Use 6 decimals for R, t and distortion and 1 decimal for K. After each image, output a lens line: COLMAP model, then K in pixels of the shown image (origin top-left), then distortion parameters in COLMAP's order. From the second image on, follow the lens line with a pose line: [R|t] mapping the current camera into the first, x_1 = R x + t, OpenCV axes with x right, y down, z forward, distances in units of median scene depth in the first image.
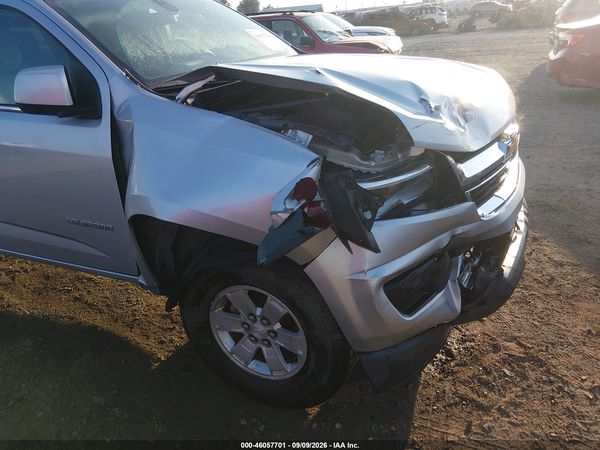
lens RADIAL K [[459.0, 0, 310.6], [0, 459.0, 225.8], [0, 0, 1]] dist [0.054047, -0.011234]
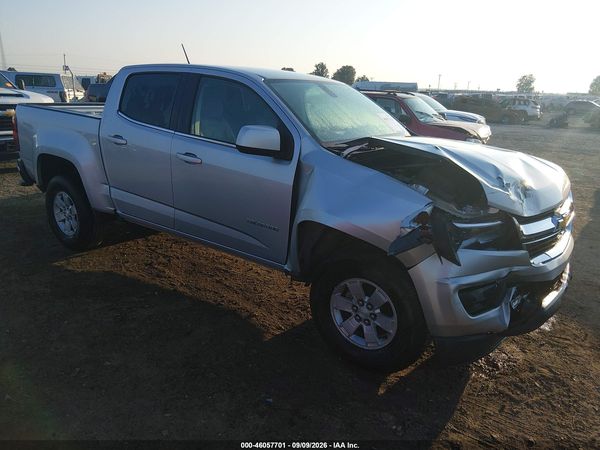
lens RADIAL K [[456.8, 0, 303.7], [0, 456.8, 220.8], [0, 0, 1]] dist [0.060970, -0.098972]
pose [[0.971415, 0.175929, -0.159381, -0.119375], [-0.195943, 0.973251, -0.119952, 0.157938], [0.134015, 0.147753, 0.979903, -0.522468]]
